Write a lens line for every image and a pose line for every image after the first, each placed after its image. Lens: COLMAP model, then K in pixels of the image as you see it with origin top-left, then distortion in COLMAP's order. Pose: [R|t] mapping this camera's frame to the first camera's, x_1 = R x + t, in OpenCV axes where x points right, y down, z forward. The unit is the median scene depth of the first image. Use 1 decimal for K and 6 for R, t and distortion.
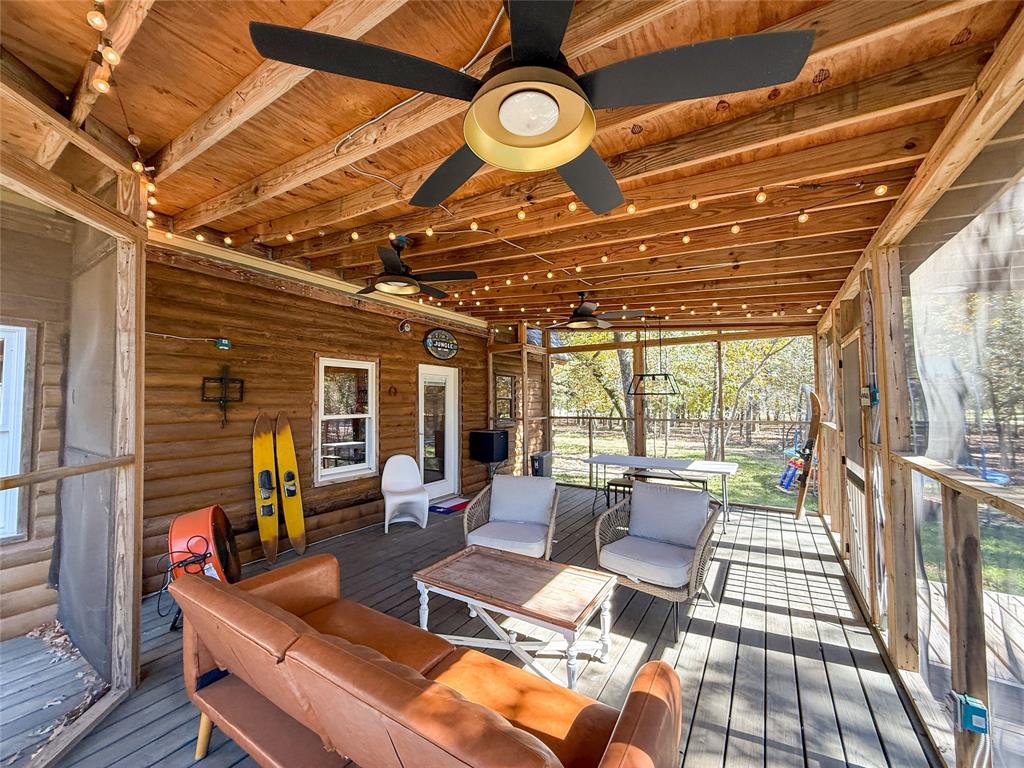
lens RADIAL K [[408.4, 0, 508.4], [0, 408.4, 383.2], [0, 0, 1]] dist [0.000567, -0.000284]
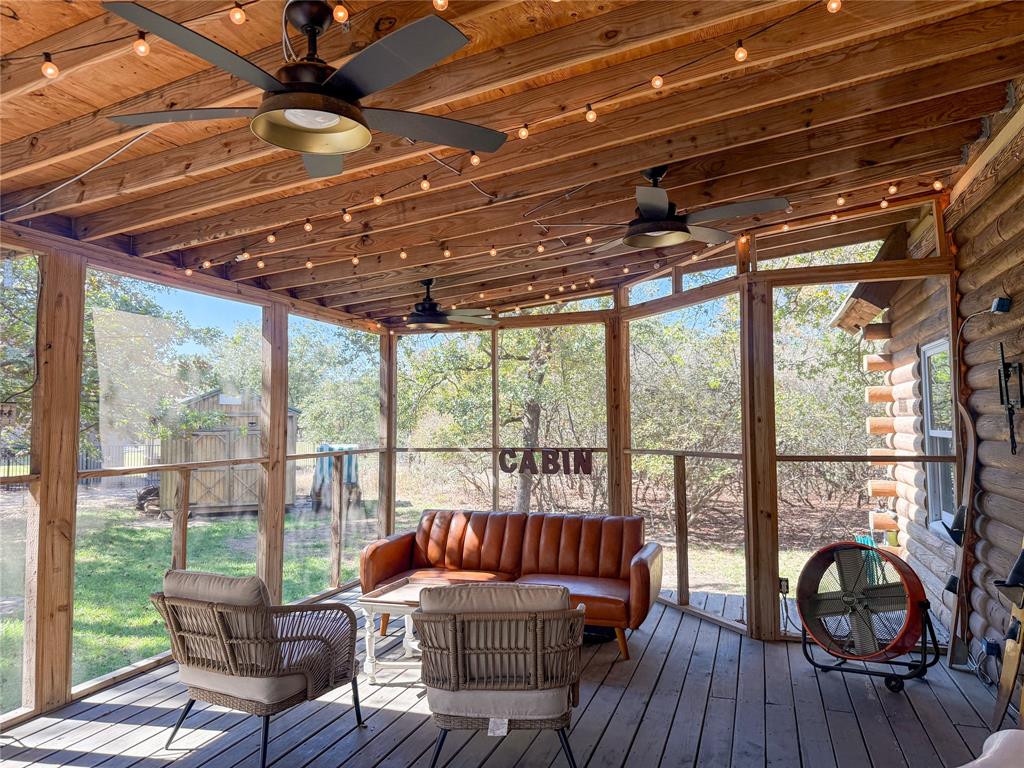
lens RADIAL K [[722.3, 0, 512.0], [0, 722.3, 384.0], [0, 0, 1]] dist [0.072122, -0.088250]
pose [[-0.971816, -0.005595, -0.235675, 0.250015], [0.017514, 0.995242, -0.095847, 0.100950], [0.235089, -0.097273, -0.967094, 2.253318]]
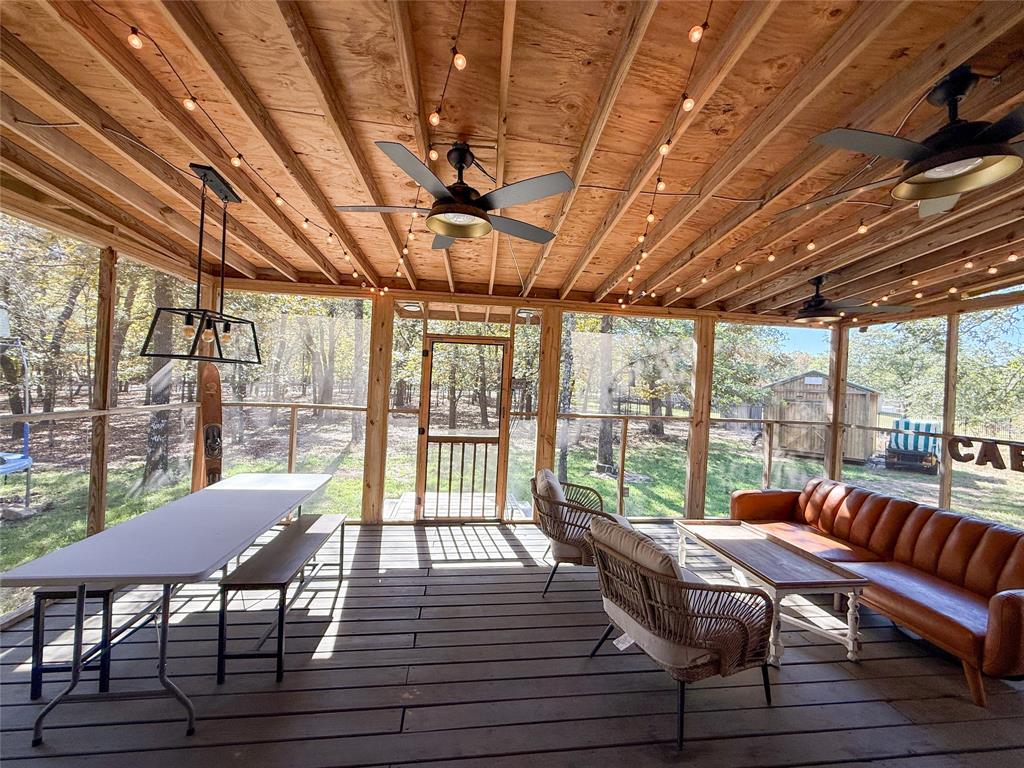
lens RADIAL K [[410.9, 0, 507.7], [0, 410.9, 384.7], [0, 0, 1]] dist [-0.000275, 0.000078]
pose [[-0.639960, -0.030243, 0.767813, -0.354935], [-0.076546, 0.996764, -0.024540, 0.062570], [-0.764586, -0.074478, -0.640204, 1.887288]]
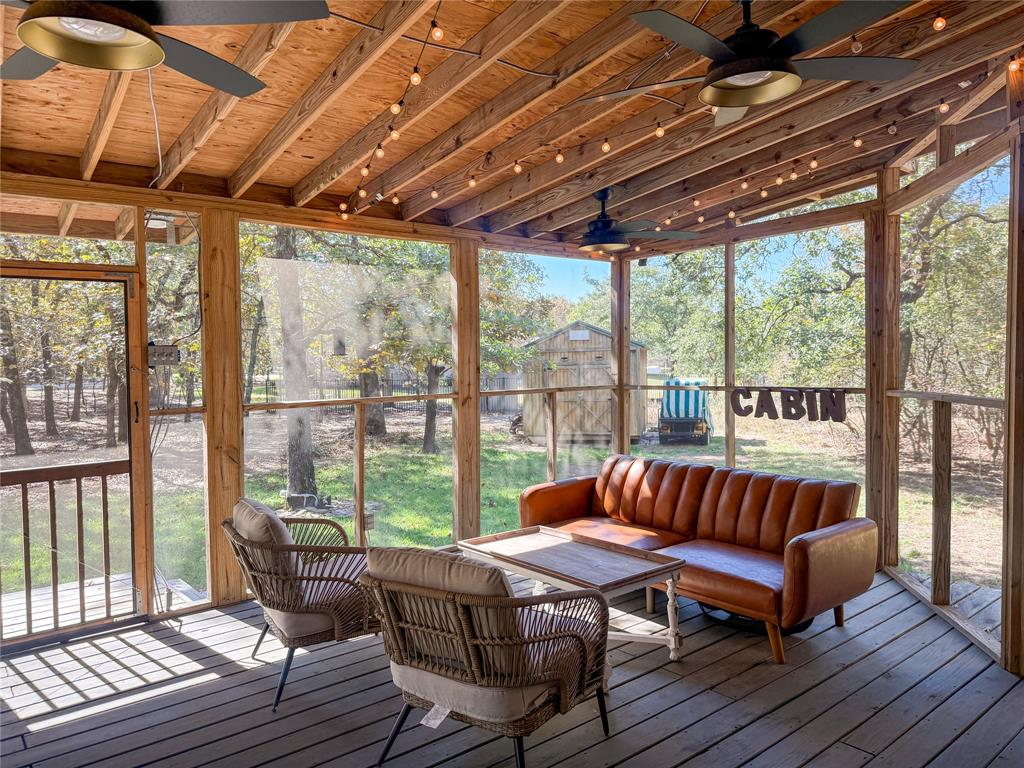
lens RADIAL K [[723.8, 0, 511.5], [0, 723.8, 389.6], [0, 0, 1]] dist [0.074162, -0.098720]
pose [[-0.950079, 0.004849, 0.311970, -0.305635], [0.004456, 0.999988, -0.001973, 0.092176], [-0.311976, -0.000484, -0.950090, 2.029012]]
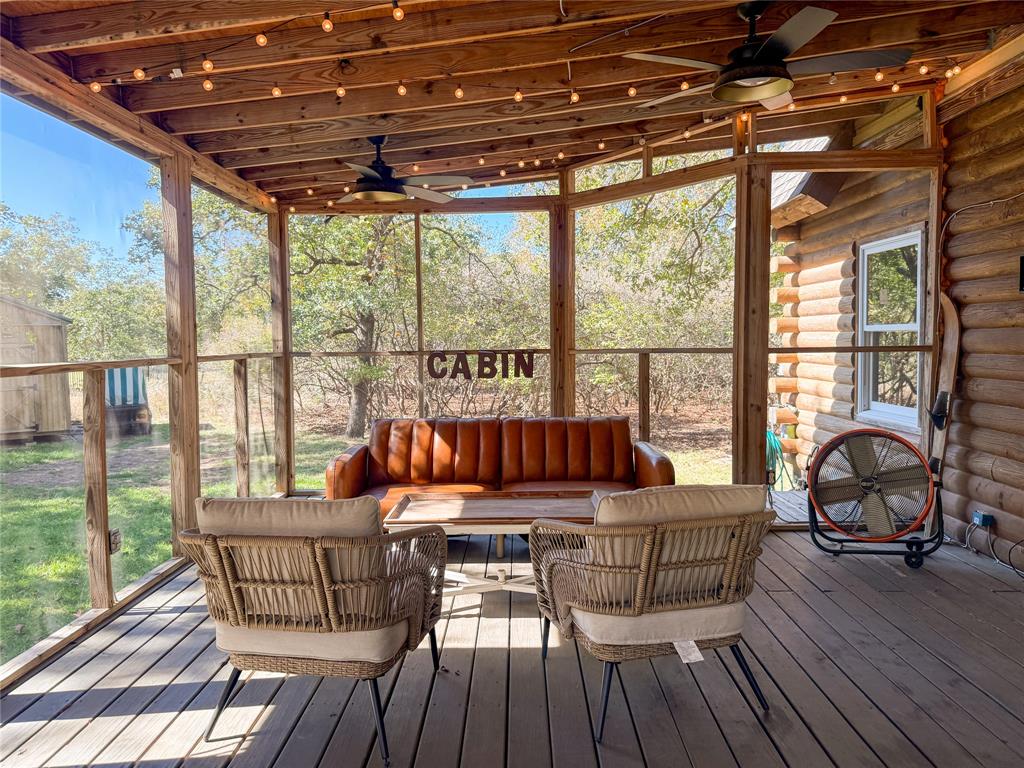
lens RADIAL K [[723.8, 0, 511.5], [0, 723.8, 389.6], [0, 0, 1]] dist [0.074162, -0.098720]
pose [[-0.849911, 0.043765, -0.525105, 0.620637], [0.032831, 0.999007, 0.030123, 0.138733], [0.525902, 0.008362, -0.850504, 1.852439]]
